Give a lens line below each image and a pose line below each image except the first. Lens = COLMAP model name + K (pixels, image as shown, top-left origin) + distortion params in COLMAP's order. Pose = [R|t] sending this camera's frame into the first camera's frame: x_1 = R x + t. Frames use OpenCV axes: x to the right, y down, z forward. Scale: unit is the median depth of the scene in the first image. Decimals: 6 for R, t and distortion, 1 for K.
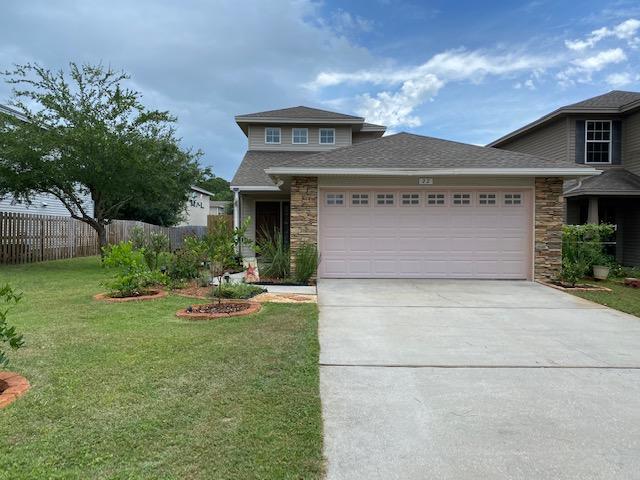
lens RADIAL K [[491.2, 0, 321.7], [0, 491.2, 241.0], [0, 0, 1]] dist [0.025686, -0.027833]
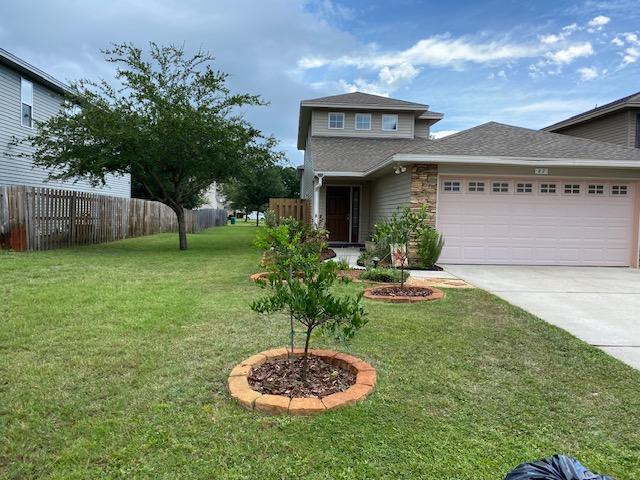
lens RADIAL K [[491.2, 0, 319.1], [0, 491.2, 238.1], [0, 0, 1]] dist [0.025686, -0.027833]
pose [[0.998872, 0.014815, 0.045112, -0.213404], [-0.016007, 0.999529, 0.026190, -0.000064], [-0.044703, -0.026883, 0.998639, -0.012953]]
